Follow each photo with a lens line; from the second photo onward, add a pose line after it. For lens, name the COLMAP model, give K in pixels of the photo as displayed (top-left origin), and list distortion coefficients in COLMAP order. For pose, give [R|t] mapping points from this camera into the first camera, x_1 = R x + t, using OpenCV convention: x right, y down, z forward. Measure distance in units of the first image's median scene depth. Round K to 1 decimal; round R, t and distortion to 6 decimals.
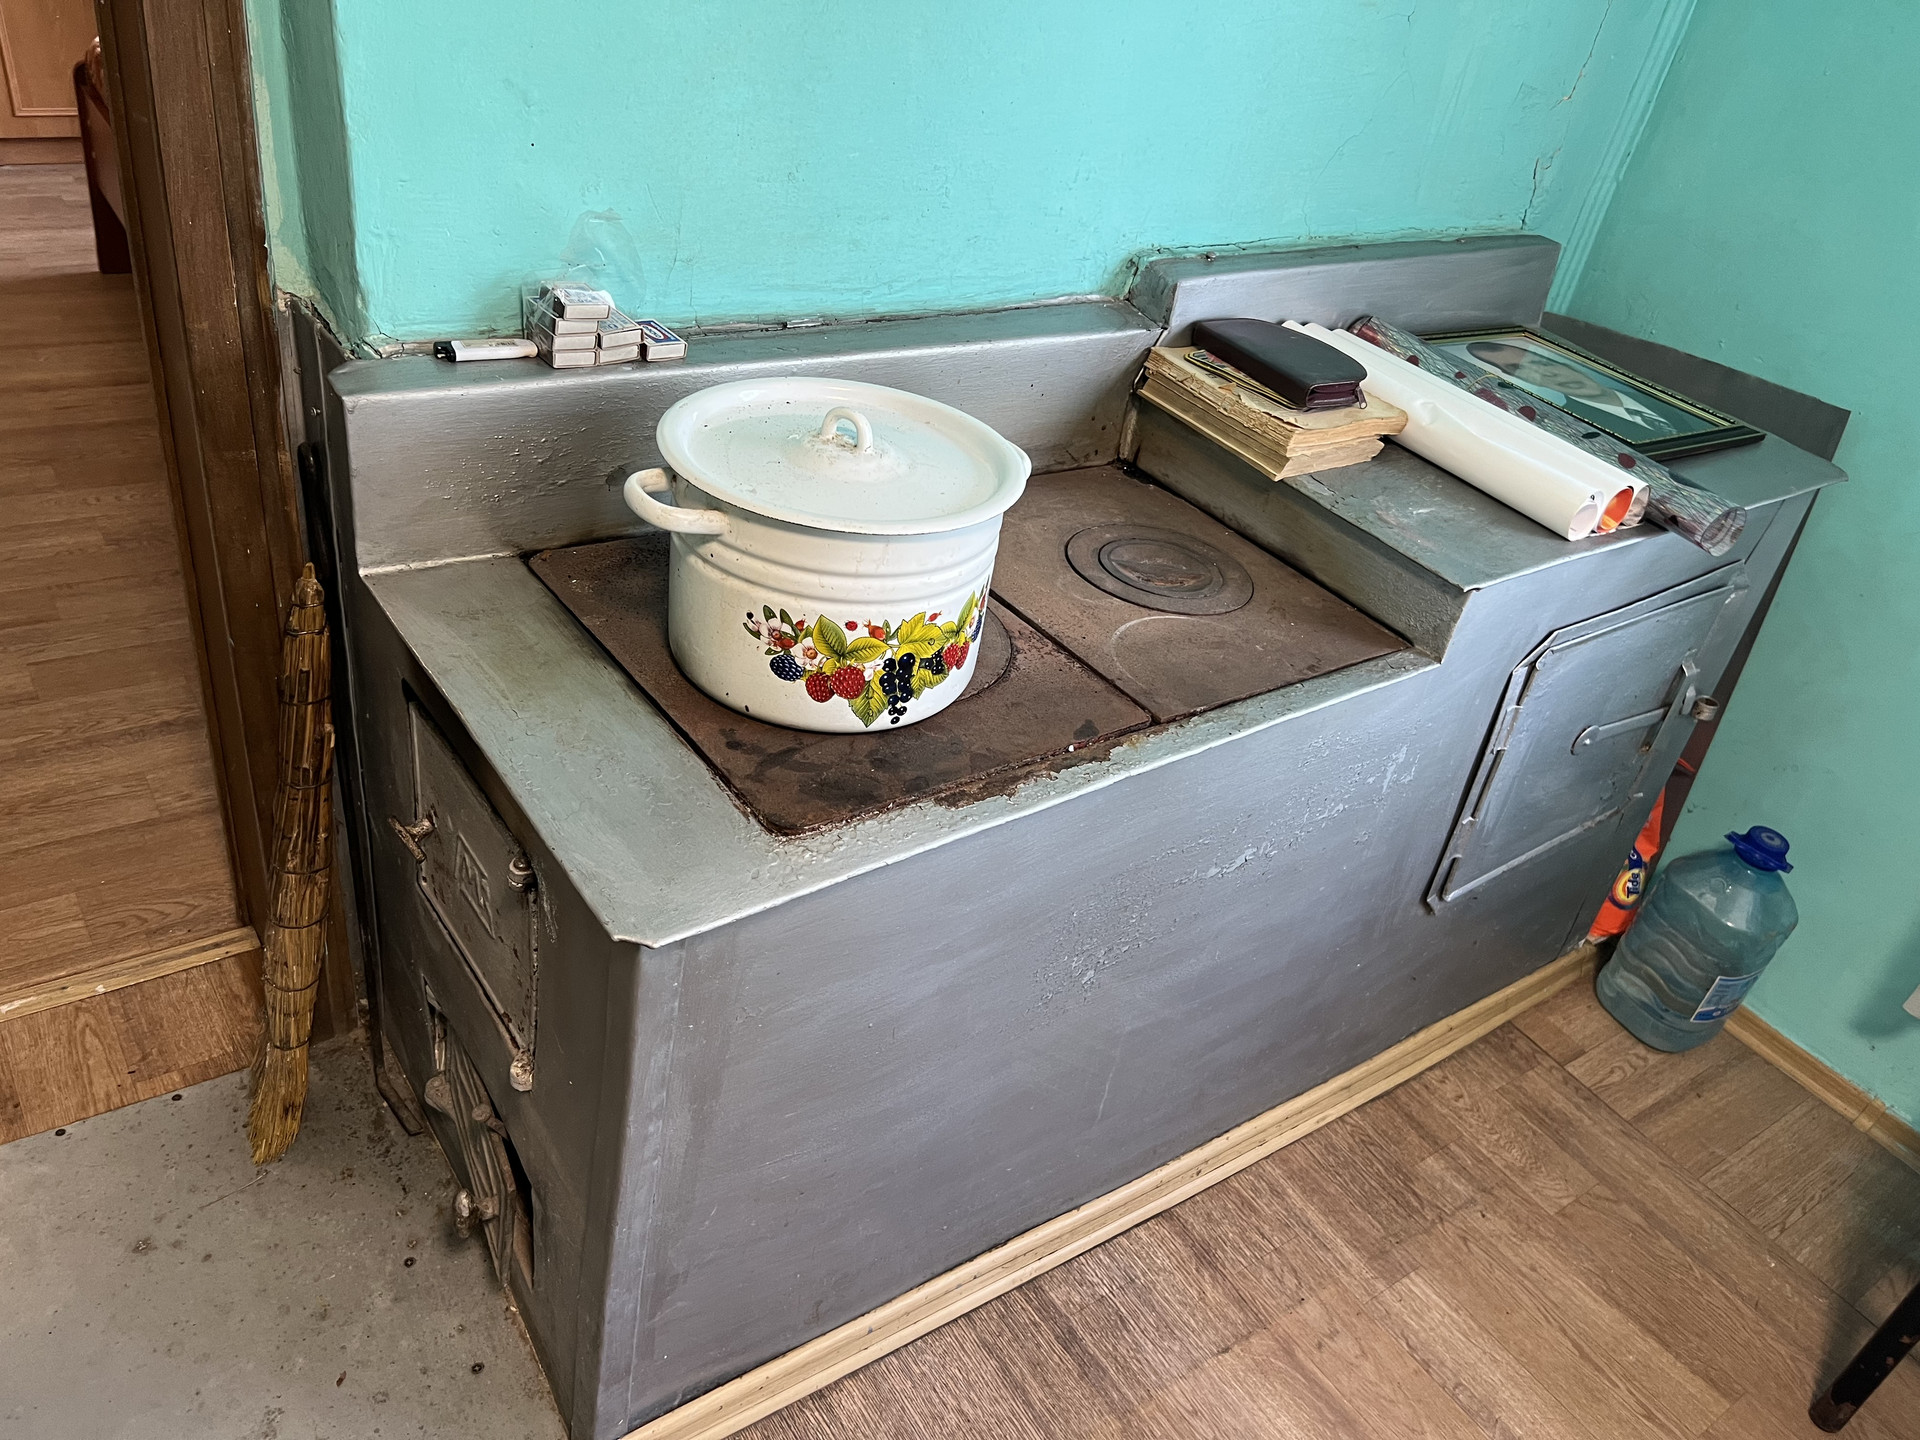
lens RADIAL K [[1447.6, 0, 964.1], [0, 1447.6, 727.2], [0, 0, 1]] dist [0.053107, -0.053675]
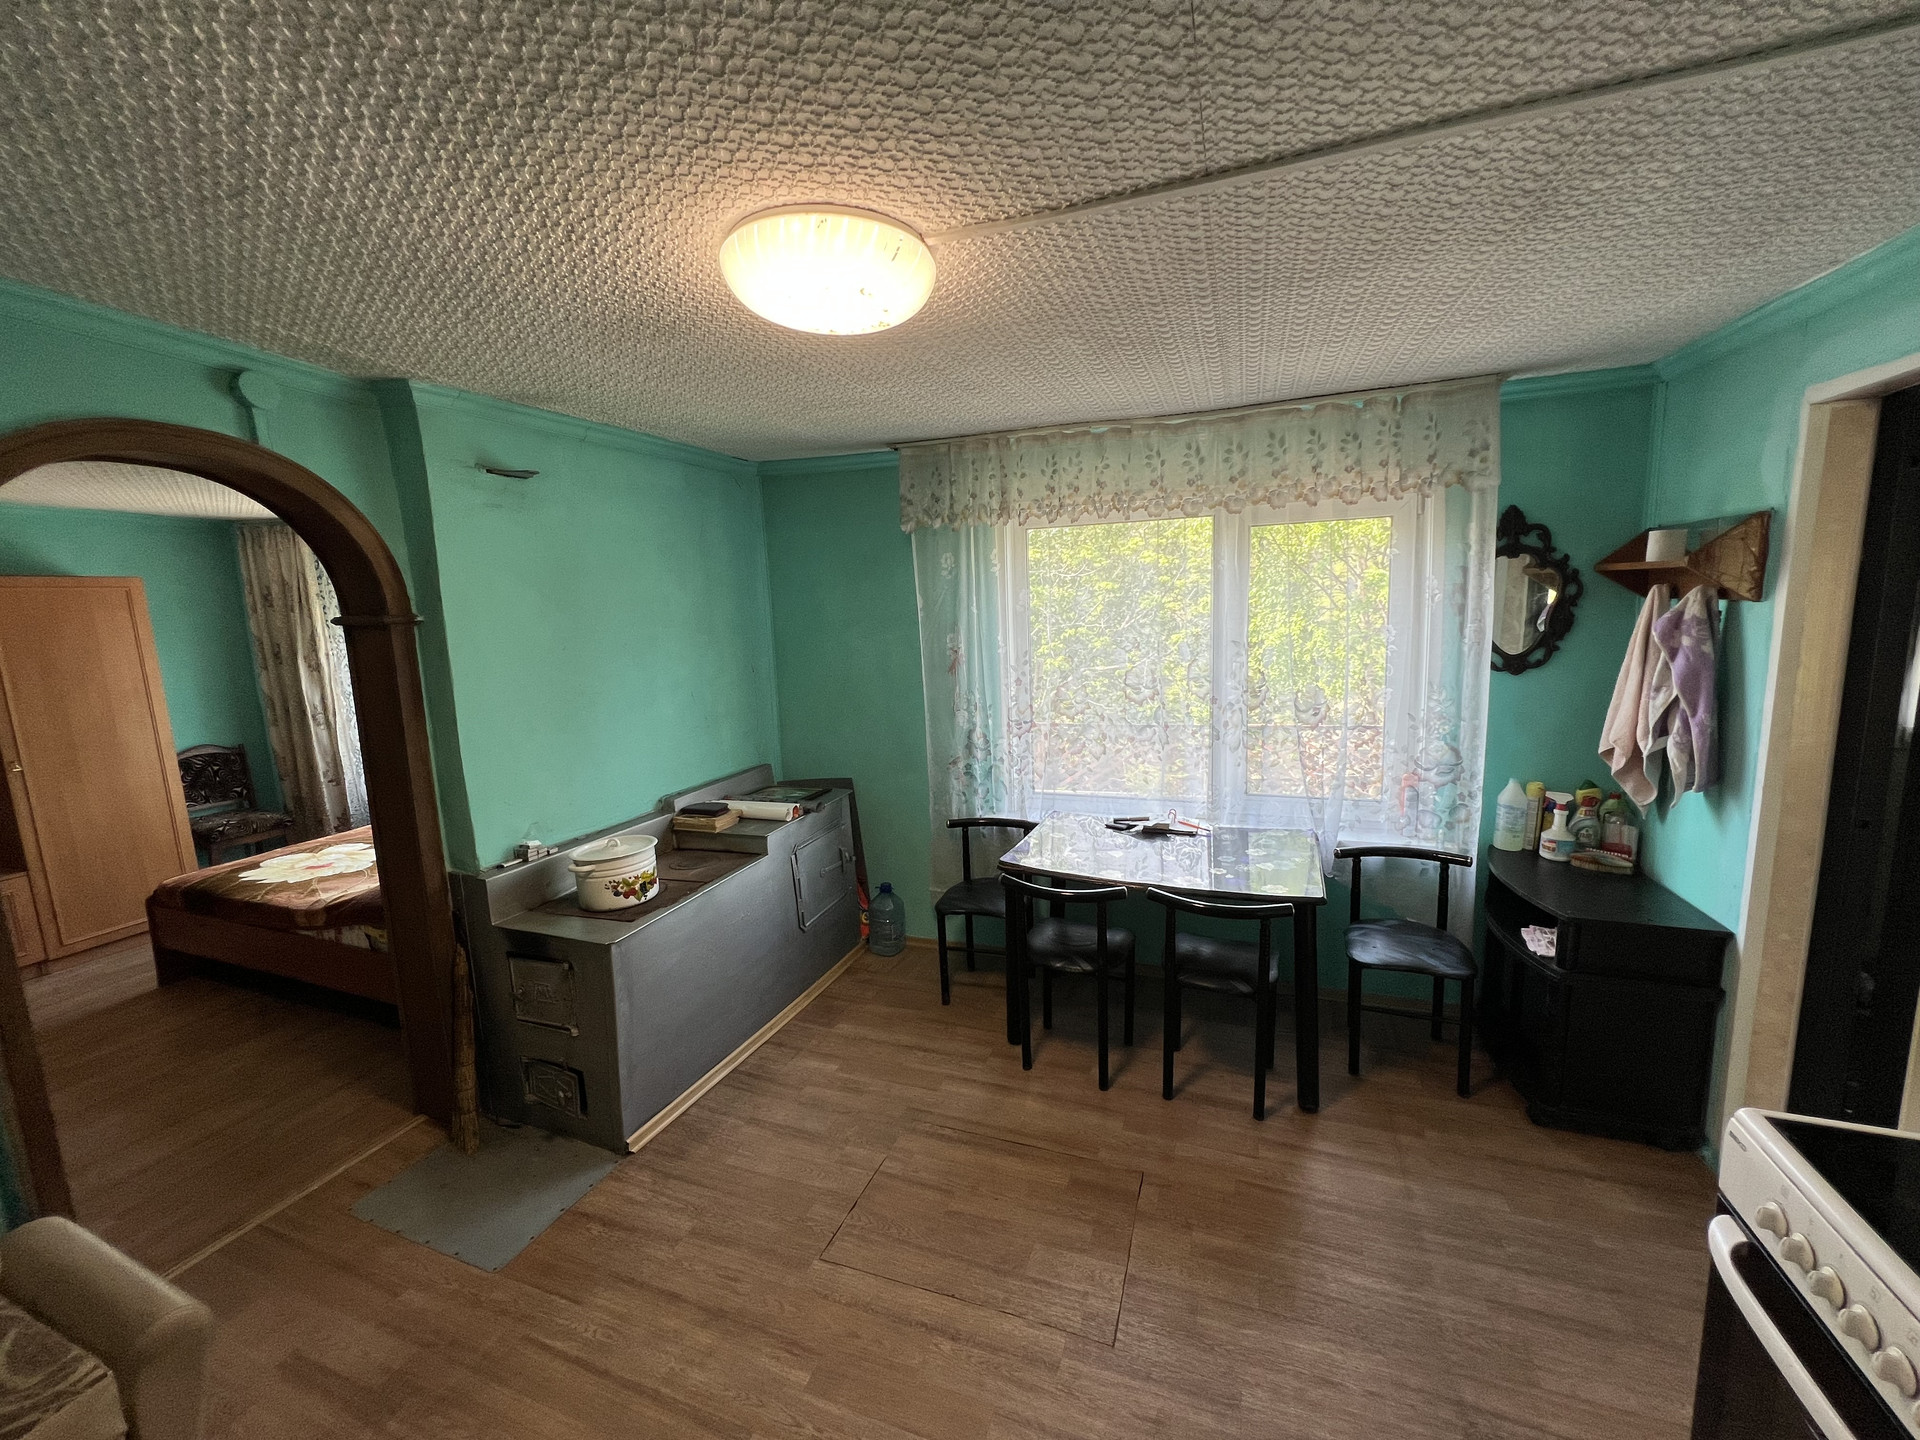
lens RADIAL K [[769.3, 0, 959.0], [0, 769.3, 715.9], [0, 0, 1]] dist [-0.003222, 0.001249]
pose [[0.815386, -0.271822, 0.511135, -0.242043], [0.460732, 0.839291, -0.288645, 0.494210], [-0.350531, 0.470854, 0.809583, -1.141698]]
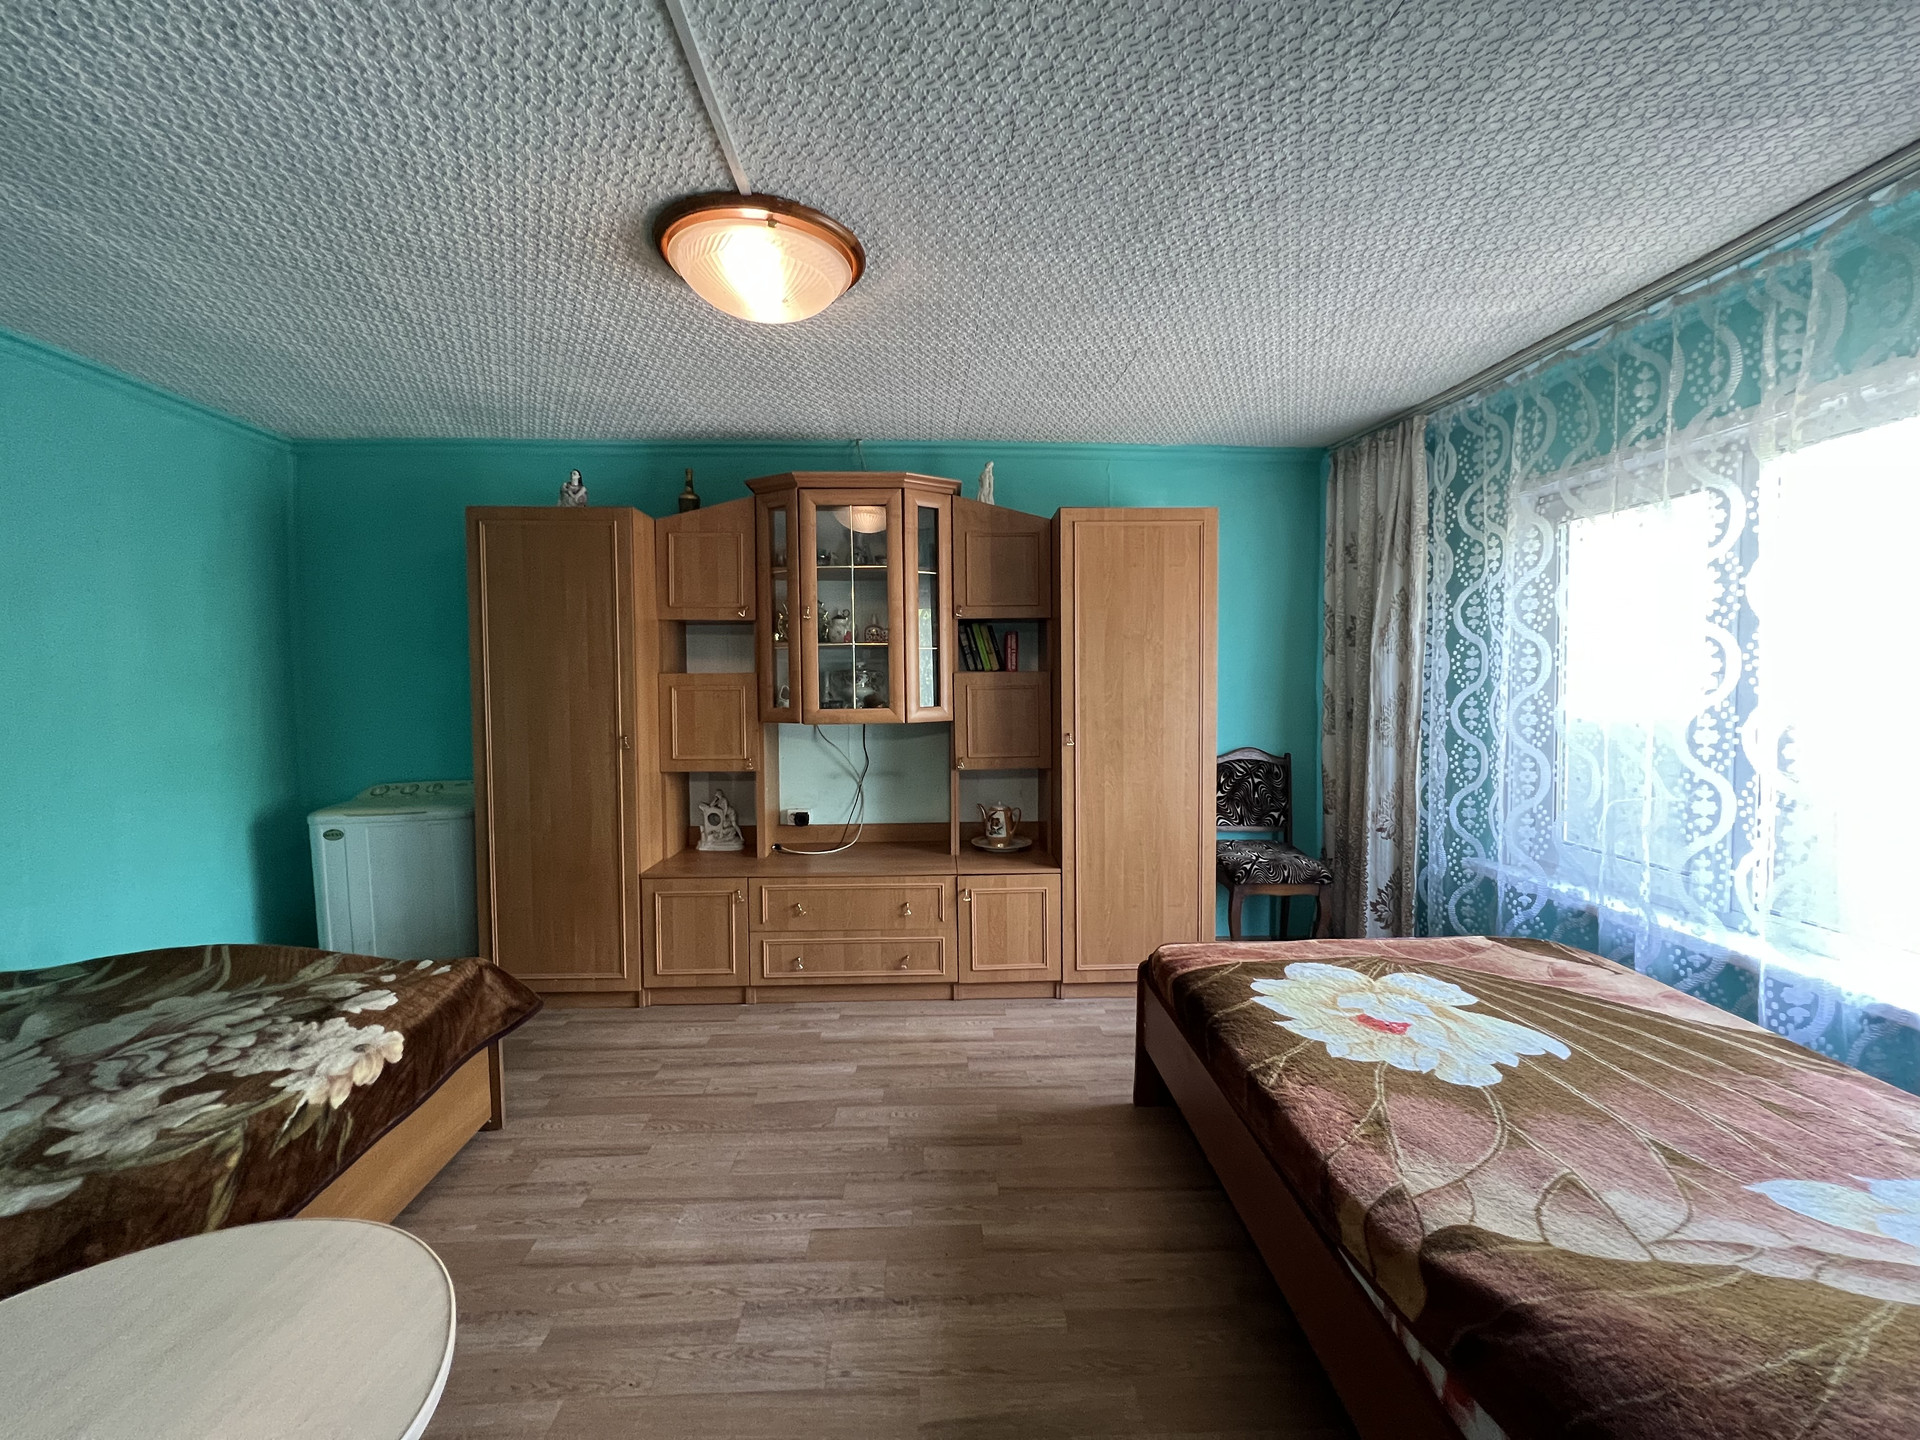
lens RADIAL K [[769.3, 0, 960.7], [0, 769.3, 716.0], [0, 0, 1]] dist [-0.003222, 0.001249]
pose [[0.826237, -0.139799, -0.545700, -0.641963], [-0.197728, 0.835110, -0.513318, -0.488629], [0.527480, 0.532023, 0.662357, 0.559756]]
